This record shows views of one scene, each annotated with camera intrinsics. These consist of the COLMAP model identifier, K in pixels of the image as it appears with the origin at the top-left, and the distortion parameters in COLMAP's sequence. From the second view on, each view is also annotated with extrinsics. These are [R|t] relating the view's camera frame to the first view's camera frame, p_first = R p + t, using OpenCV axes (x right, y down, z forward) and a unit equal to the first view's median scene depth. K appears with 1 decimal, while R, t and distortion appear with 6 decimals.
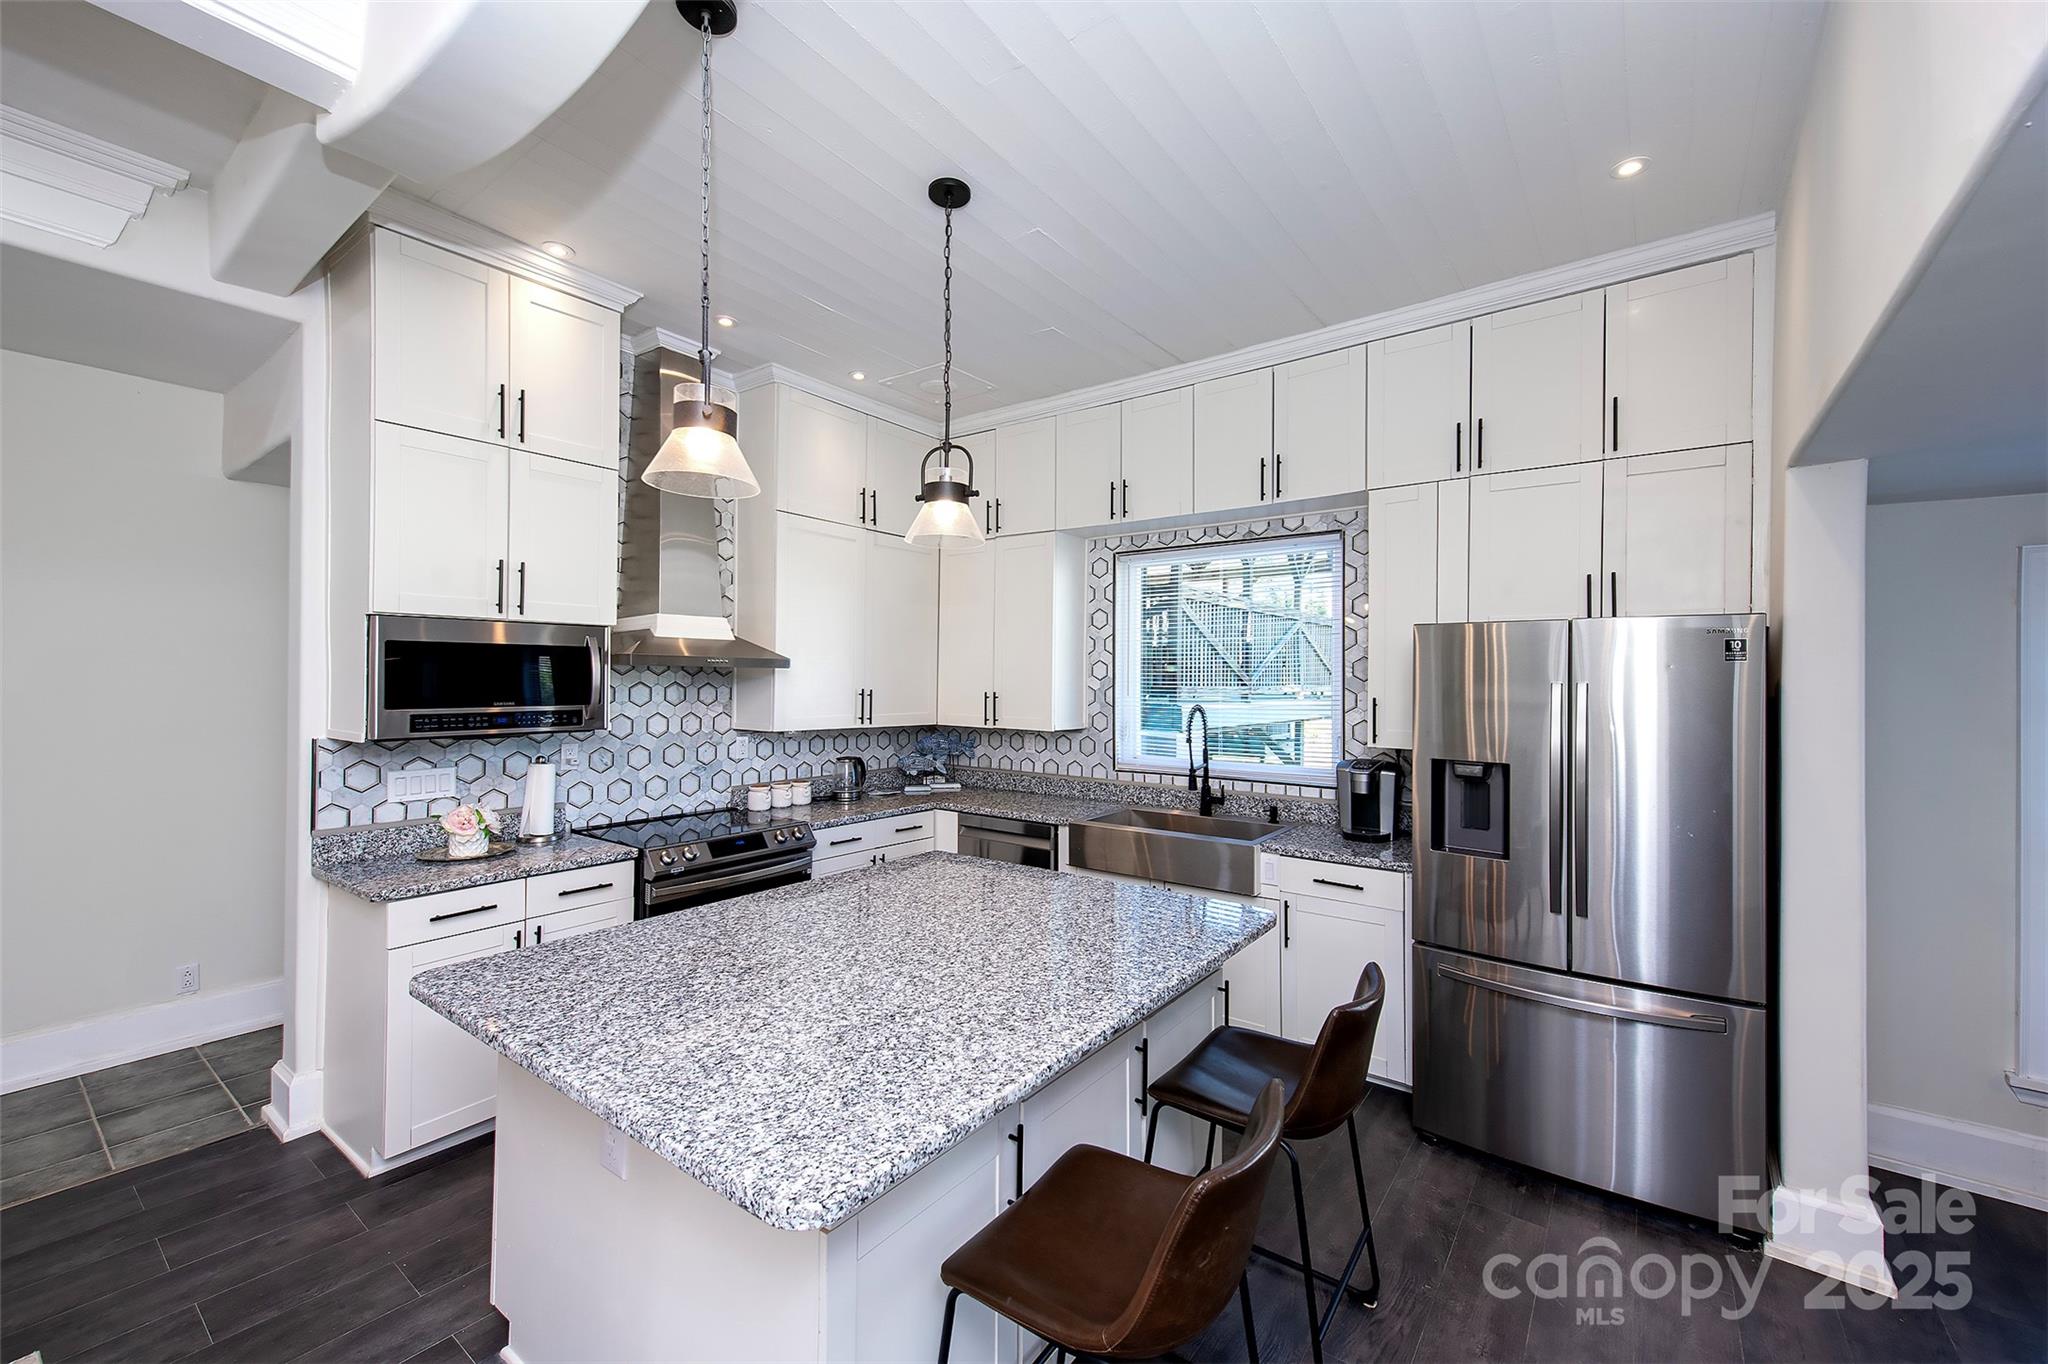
lens RADIAL K [[812.7, 0, 1026.1], [0, 812.7, 677.8], [0, 0, 1]] dist [0.003353, 0.000124]
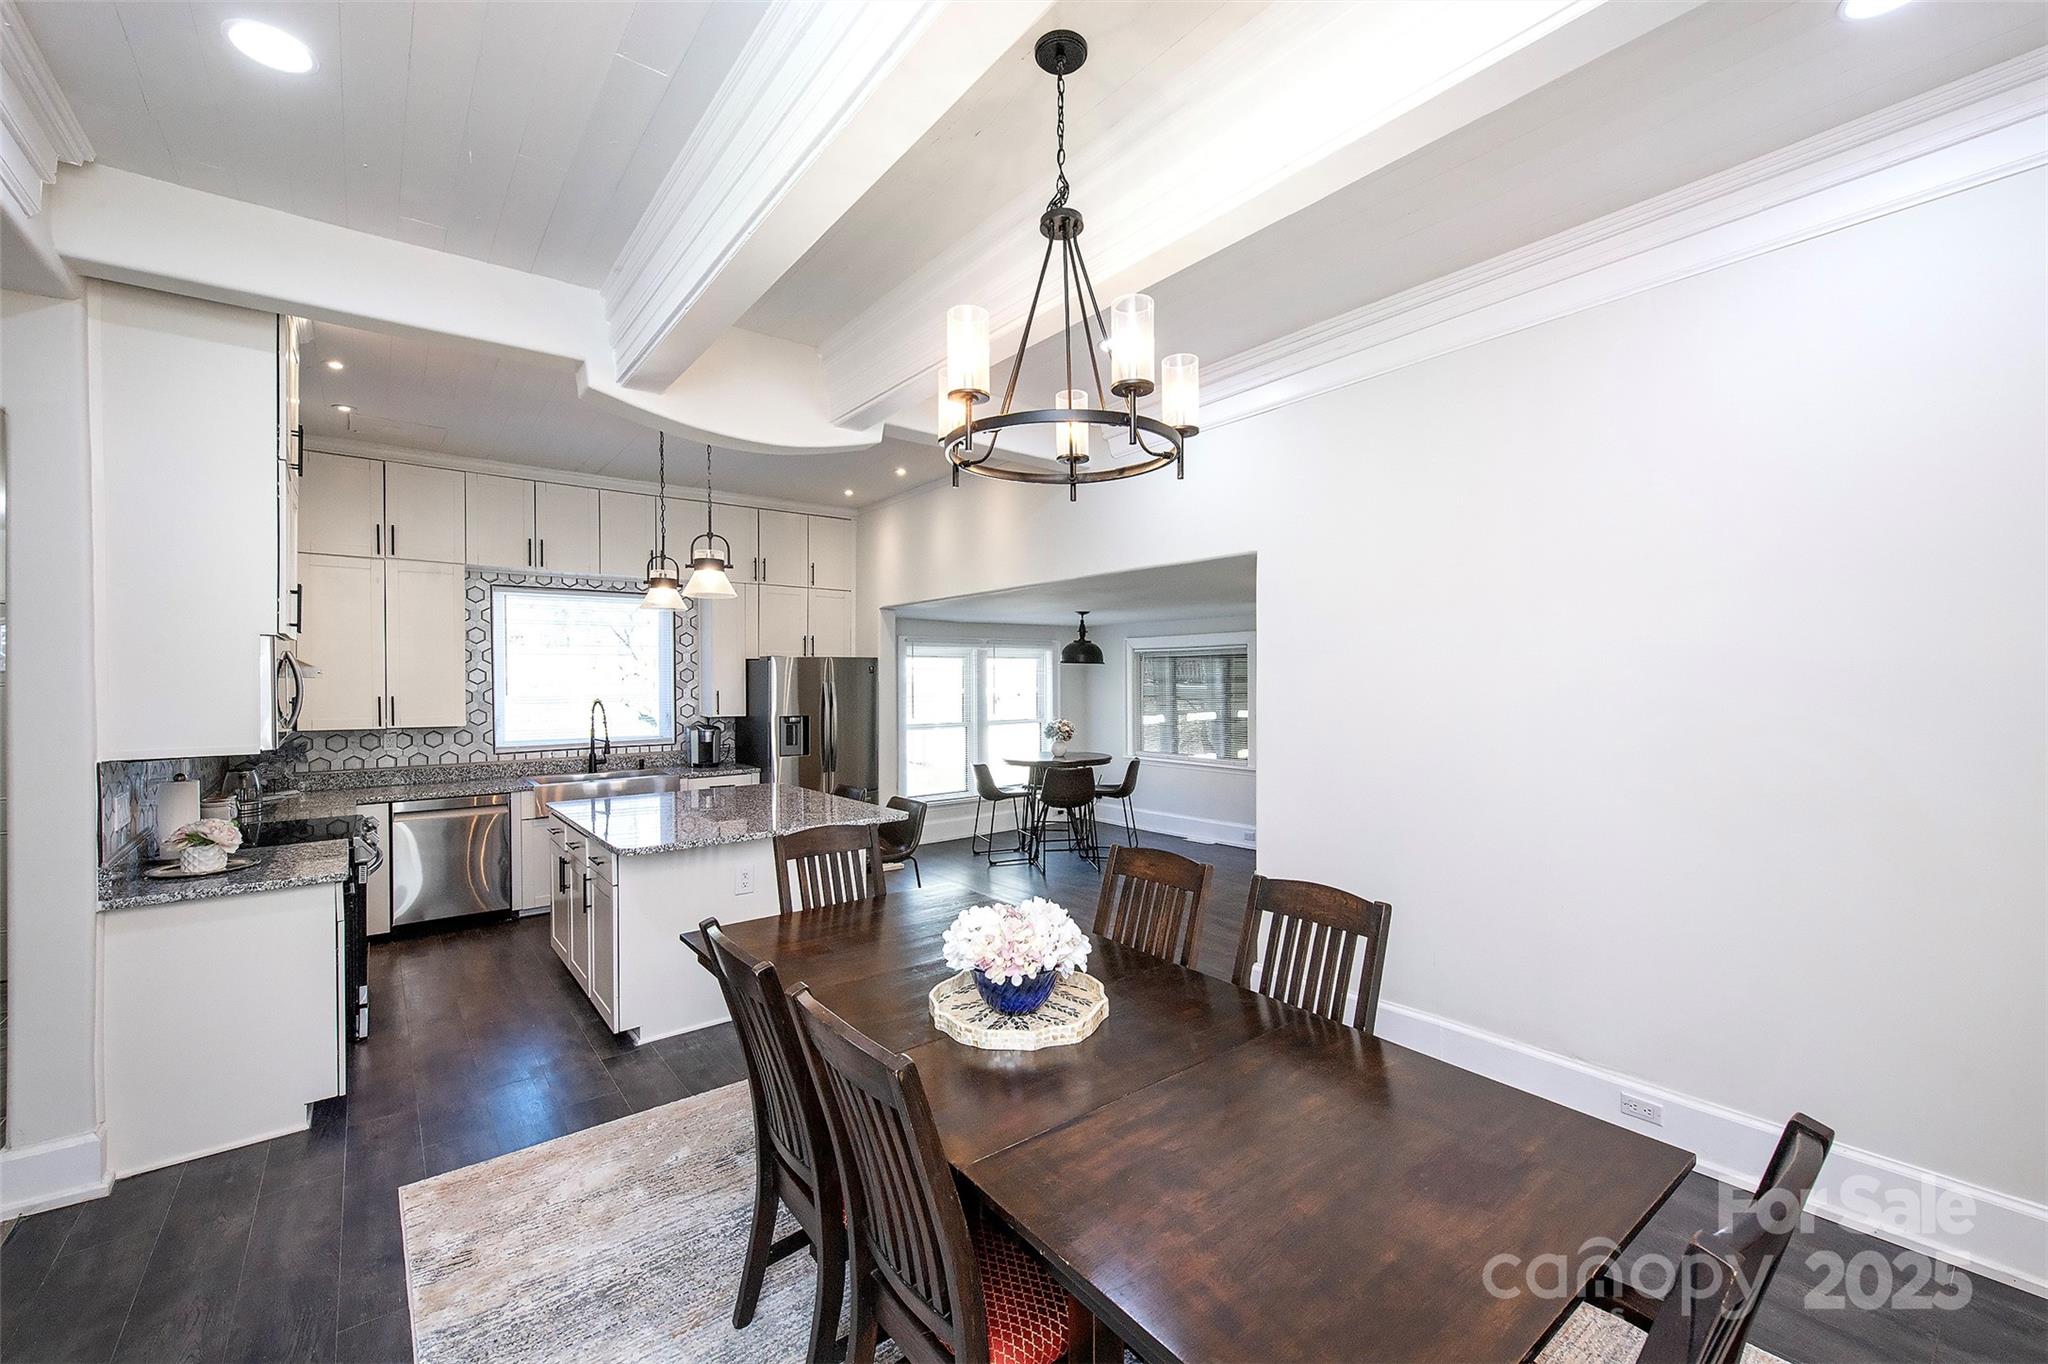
lens RADIAL K [[812.7, 0, 1029.4], [0, 812.7, 678.4], [0, 0, 1]] dist [0.003353, 0.000124]
pose [[0.263842, -0.011146, 0.964502, -0.897867], [0.002946, 0.999938, 0.010750, -0.017035], [-0.964561, 0.000005, 0.263858, -0.154718]]
